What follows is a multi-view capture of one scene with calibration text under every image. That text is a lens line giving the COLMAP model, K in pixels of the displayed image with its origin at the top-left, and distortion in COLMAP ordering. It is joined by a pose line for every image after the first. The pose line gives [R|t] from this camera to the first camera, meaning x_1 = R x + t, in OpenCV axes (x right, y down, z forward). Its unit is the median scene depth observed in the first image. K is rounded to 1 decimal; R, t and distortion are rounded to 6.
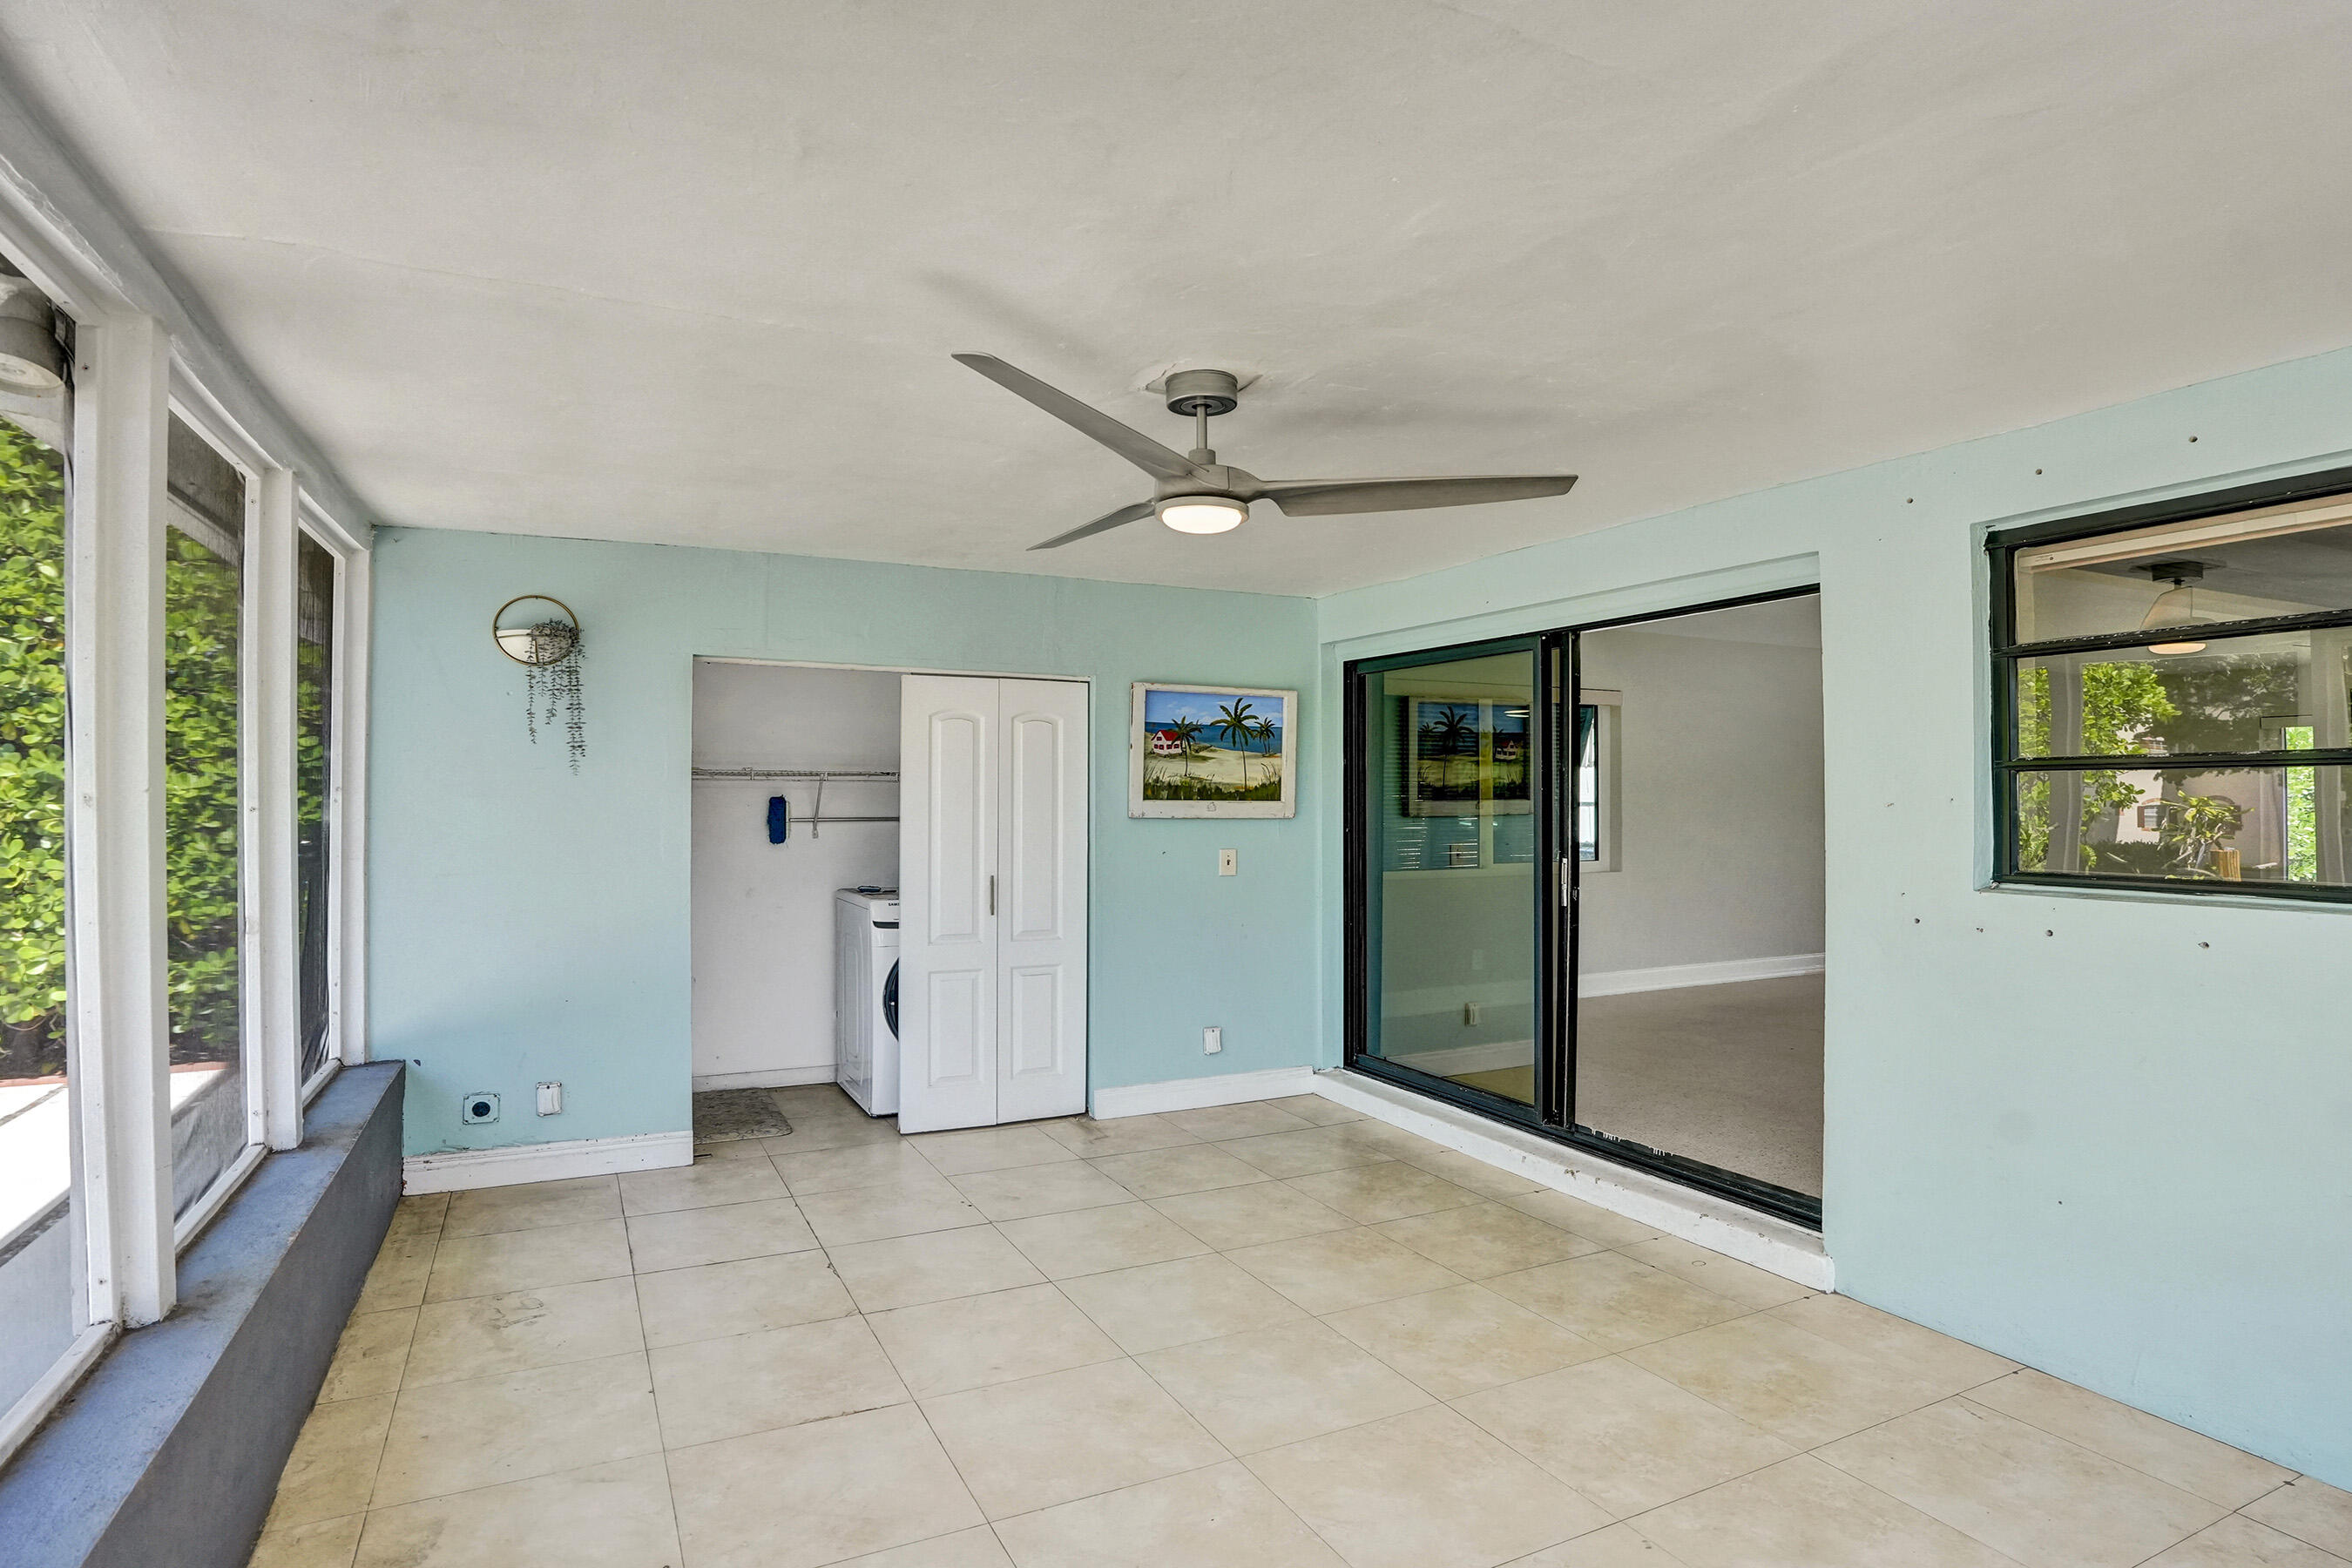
lens RADIAL K [[1226.1, 0, 1189.3], [0, 1226.1, 787.4], [0, 0, 1]] dist [-0.074962, 0.030589]
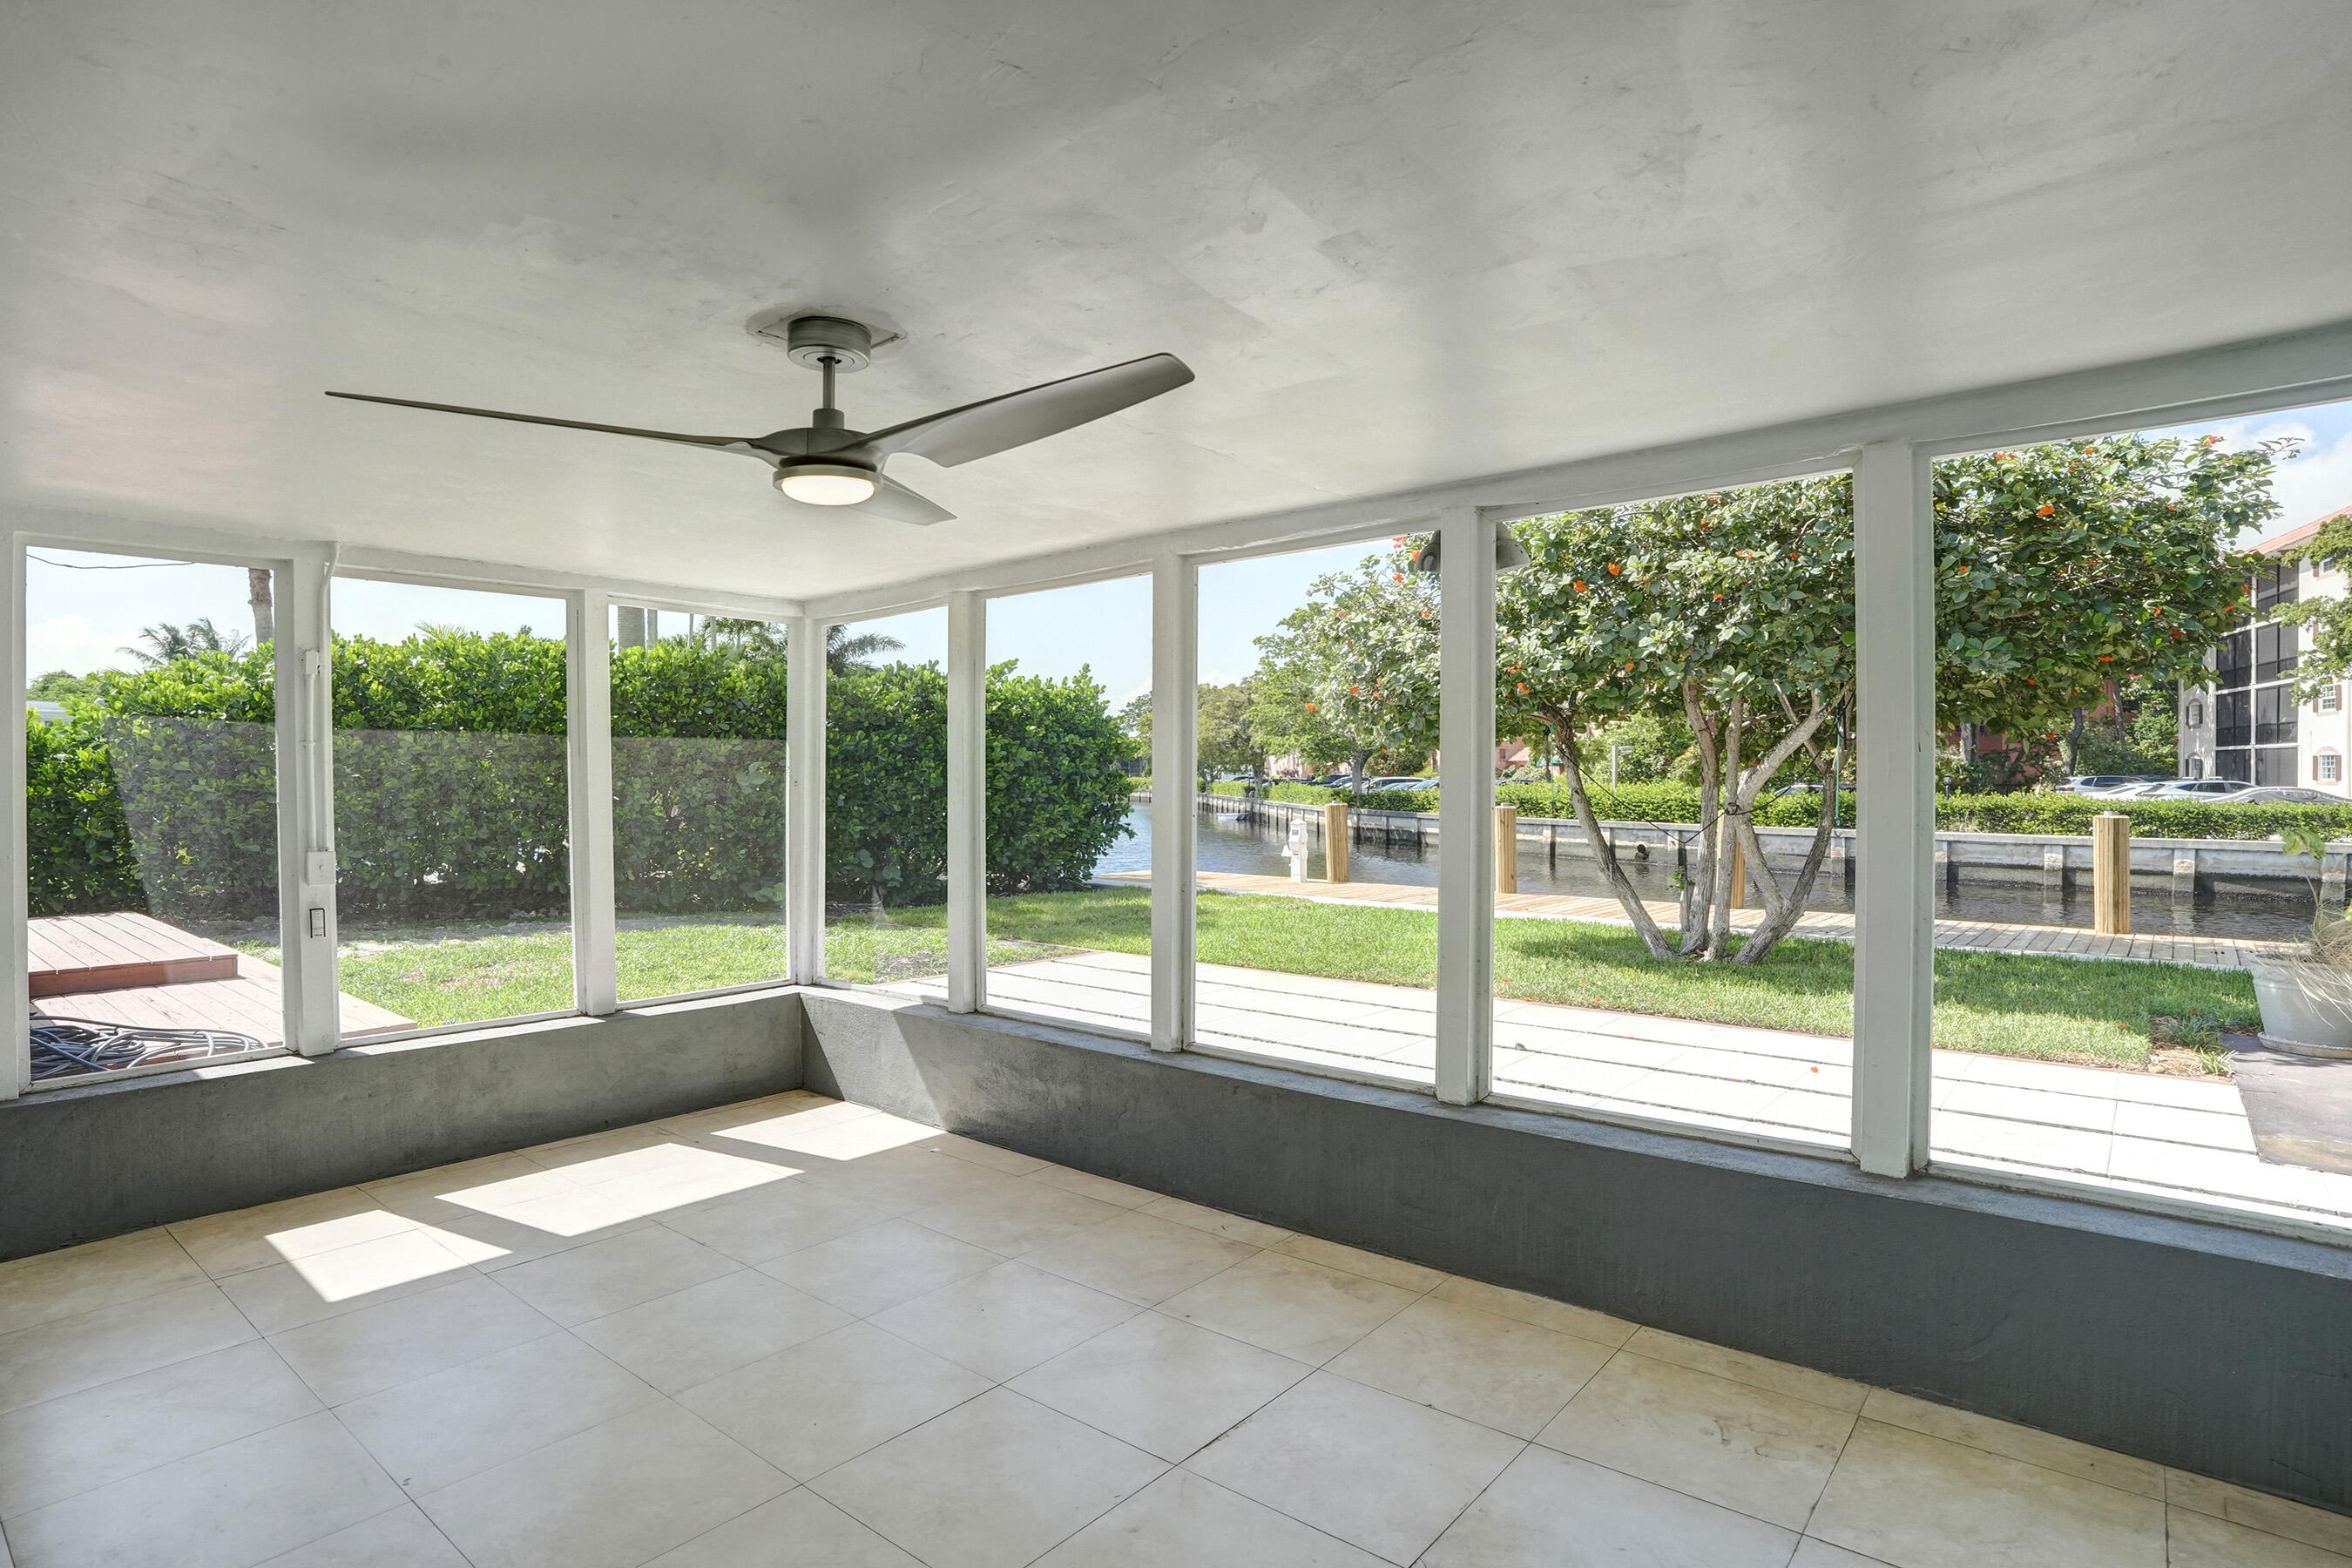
lens RADIAL K [[1228.9, 0, 1176.6], [0, 1228.9, 803.1], [0, 0, 1]] dist [-0.073523, 0.027124]
pose [[-0.916349, 0.010227, -0.400251, 0.110296], [0.006063, 0.999914, 0.011668, 0.000547], [0.400336, 0.008265, -0.916331, 1.570362]]
